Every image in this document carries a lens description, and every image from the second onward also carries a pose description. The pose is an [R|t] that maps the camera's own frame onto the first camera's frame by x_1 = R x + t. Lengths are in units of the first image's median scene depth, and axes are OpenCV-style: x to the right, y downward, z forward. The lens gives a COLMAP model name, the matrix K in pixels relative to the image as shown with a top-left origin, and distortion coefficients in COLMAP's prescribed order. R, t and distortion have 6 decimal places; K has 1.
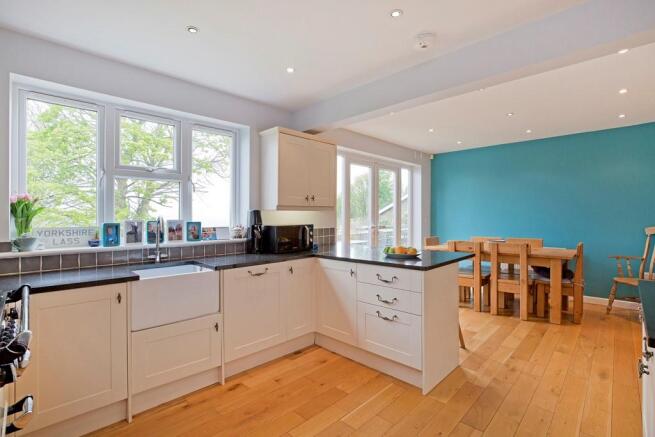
lens RADIAL K [[311.0, 0, 327.5], [0, 311.0, 218.5], [0, 0, 1]] dist [-0.001091, -0.000078]
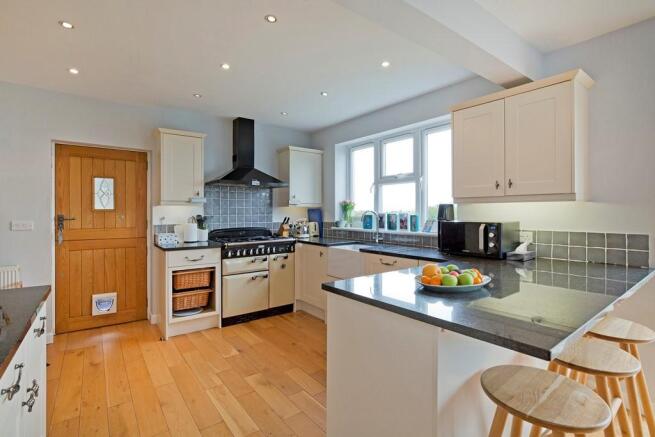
lens RADIAL K [[311.0, 0, 327.5], [0, 311.0, 218.5], [0, 0, 1]] dist [-0.001091, -0.000078]
pose [[-0.135748, 0.026722, -0.990383, 0.827798], [-0.006165, 0.999594, 0.027816, -0.007925], [0.990724, 0.009882, -0.135528, 0.890427]]
